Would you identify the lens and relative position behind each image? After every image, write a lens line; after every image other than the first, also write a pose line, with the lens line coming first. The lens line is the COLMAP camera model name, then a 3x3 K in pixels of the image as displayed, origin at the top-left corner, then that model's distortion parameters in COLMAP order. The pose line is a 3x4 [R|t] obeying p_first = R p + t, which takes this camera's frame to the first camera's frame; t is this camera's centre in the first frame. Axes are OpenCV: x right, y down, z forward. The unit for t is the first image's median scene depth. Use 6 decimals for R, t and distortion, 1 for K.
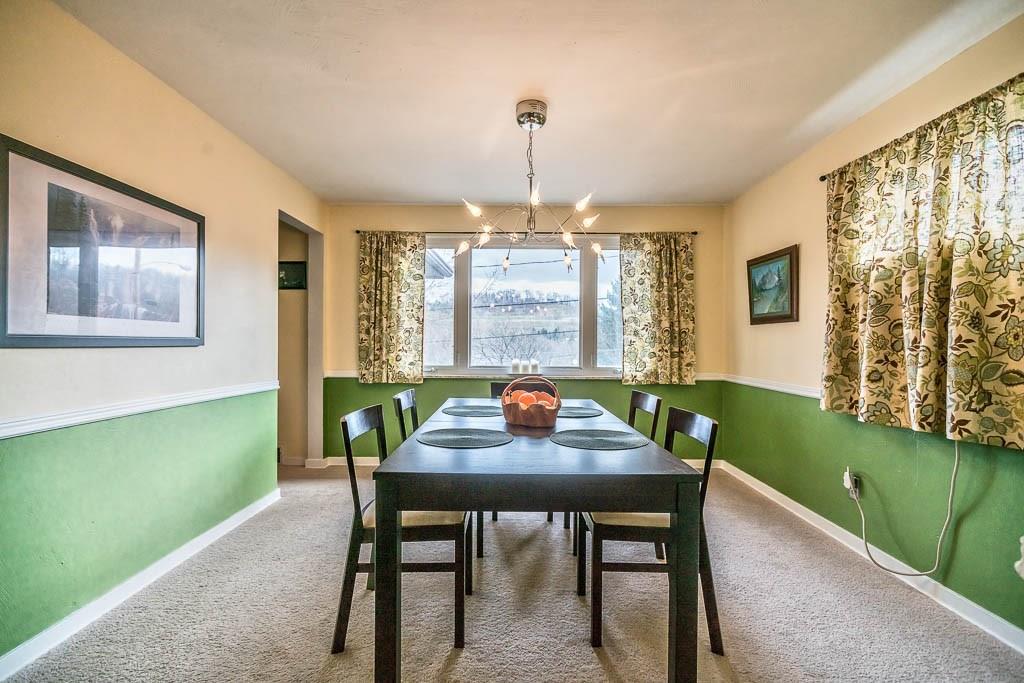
lens RADIAL K [[471.2, 0, 516.6], [0, 471.2, 343.6], [0, 0, 1]] dist [-0.008244, 0.003285]
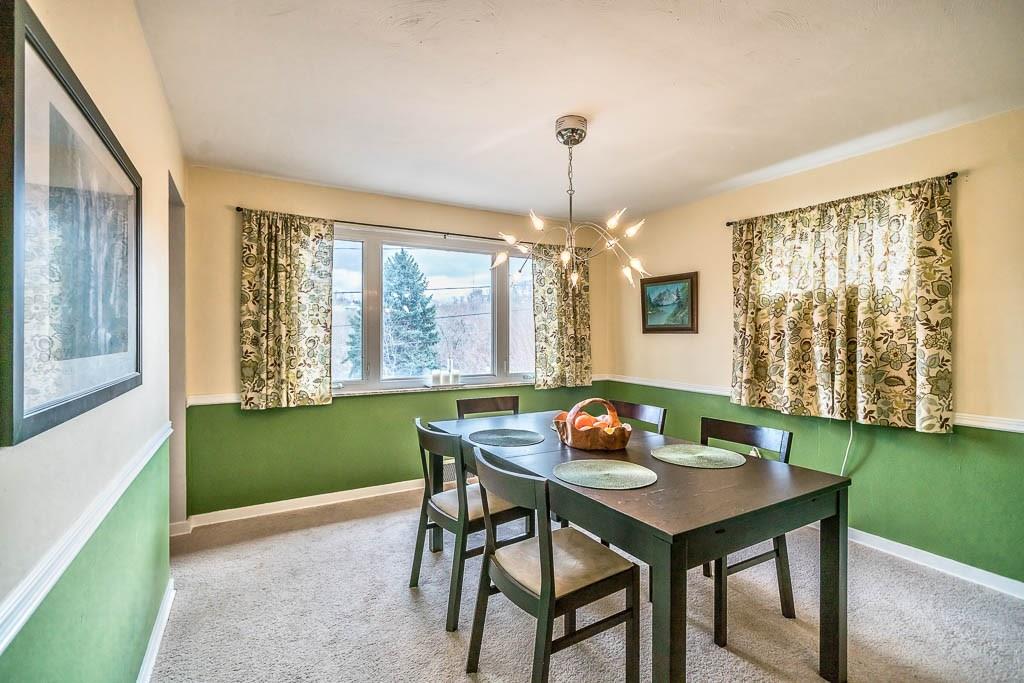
lens RADIAL K [[471.2, 0, 526.8], [0, 471.2, 334.6], [0, 0, 1]] dist [-0.008244, 0.003285]
pose [[0.859565, -0.004424, 0.511008, -0.397121], [0.003629, 0.999990, 0.002553, -0.045486], [-0.511014, -0.000340, 0.859572, 0.145809]]
